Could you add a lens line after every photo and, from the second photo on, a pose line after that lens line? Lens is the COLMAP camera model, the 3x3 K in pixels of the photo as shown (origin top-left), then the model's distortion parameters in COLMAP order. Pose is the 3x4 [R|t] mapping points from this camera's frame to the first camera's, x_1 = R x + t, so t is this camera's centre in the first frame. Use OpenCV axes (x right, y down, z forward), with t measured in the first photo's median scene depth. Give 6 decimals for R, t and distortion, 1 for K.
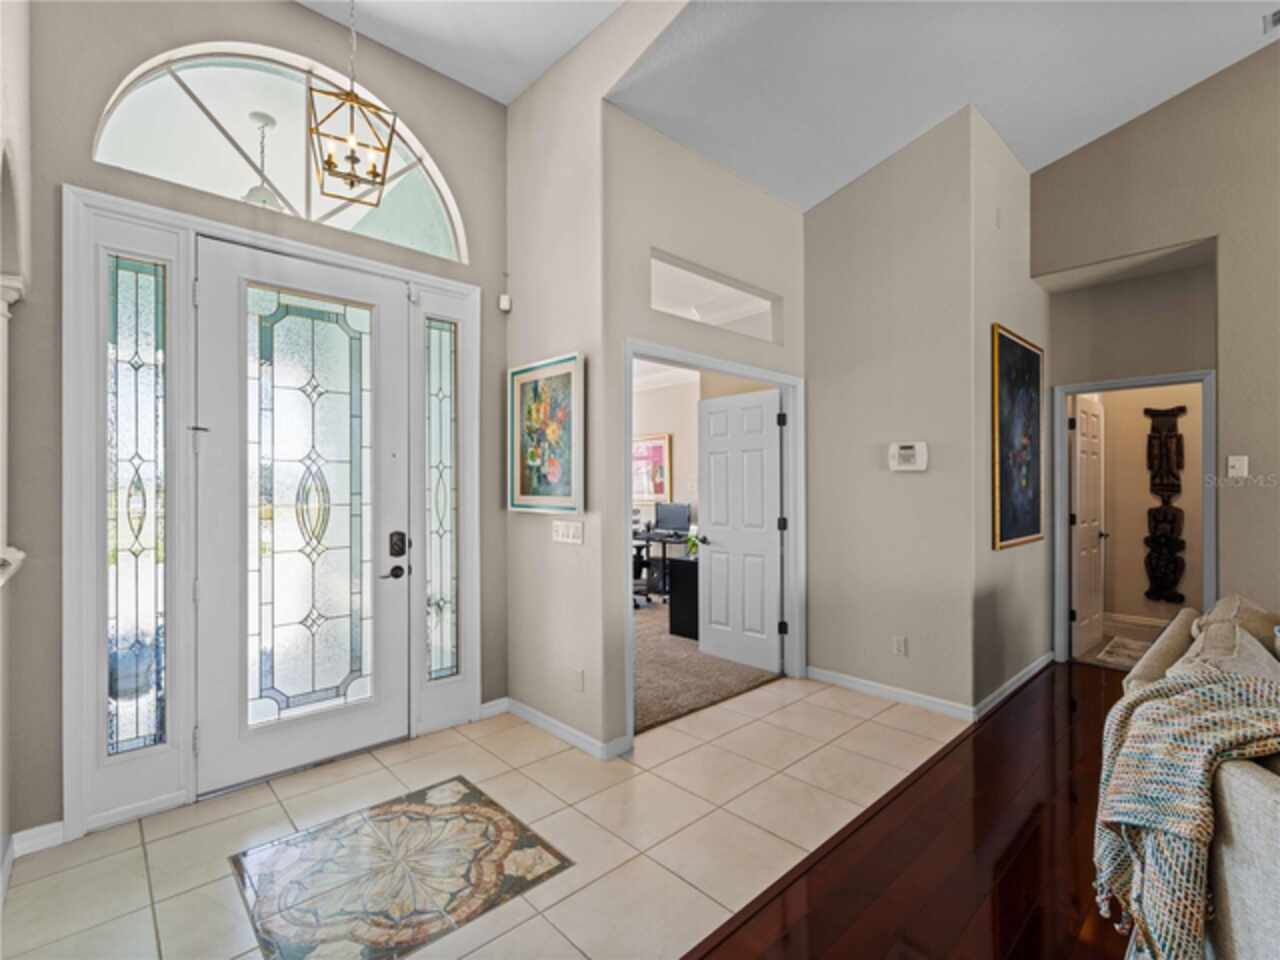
lens RADIAL K [[581.1, 0, 628.7], [0, 581.1, 485.9], [0, 0, 1]] dist [-0.002555, -0.002103]
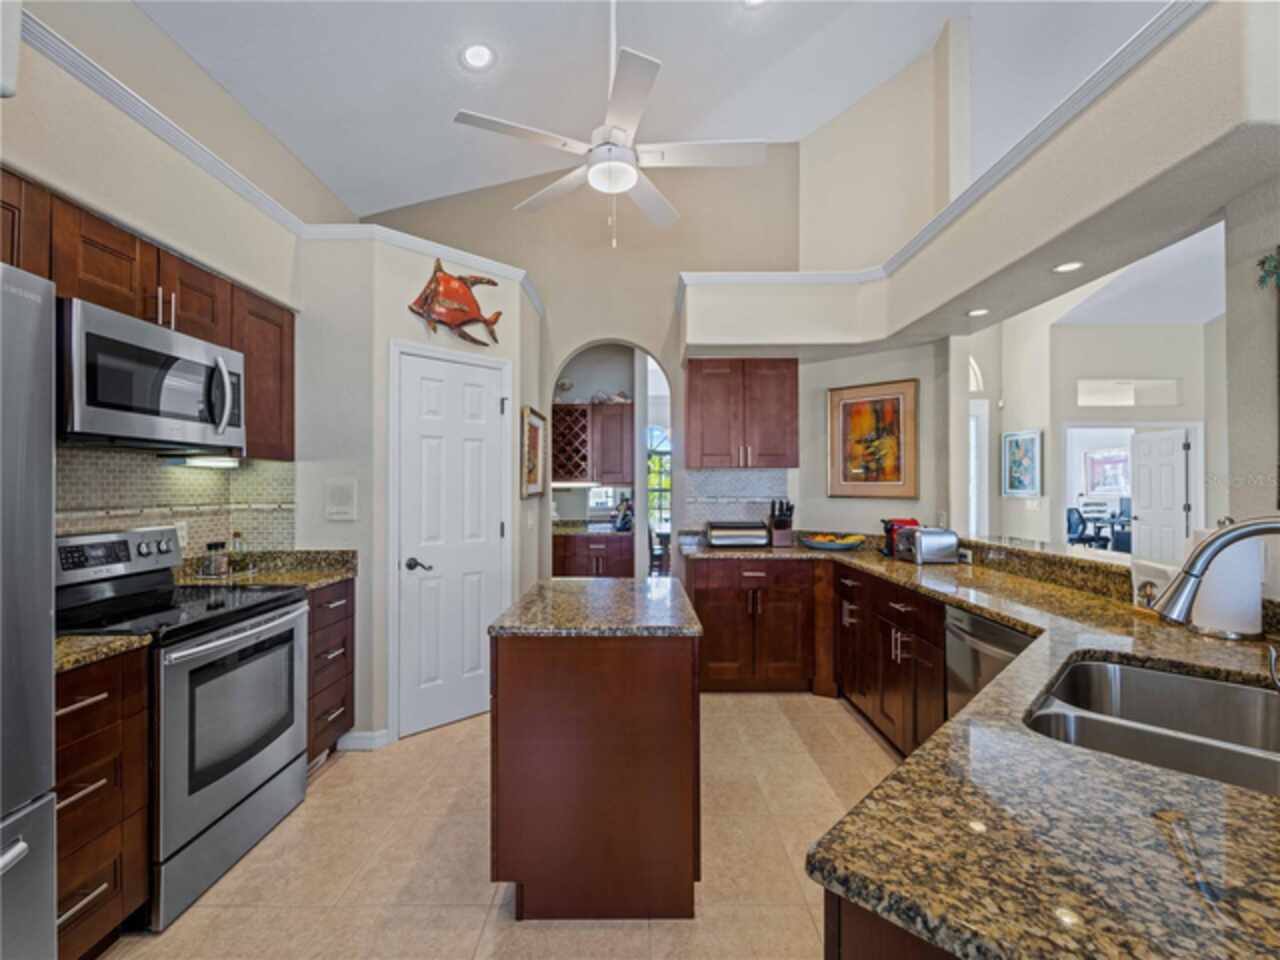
lens RADIAL K [[581.1, 0, 630.3], [0, 581.1, 485.0], [0, 0, 1]] dist [-0.002555, -0.002103]
pose [[0.734262, -0.001289, -0.678865, 0.293547], [-0.002507, 0.999986, -0.004611, 0.014629], [0.678861, 0.005088, 0.734249, -1.845775]]
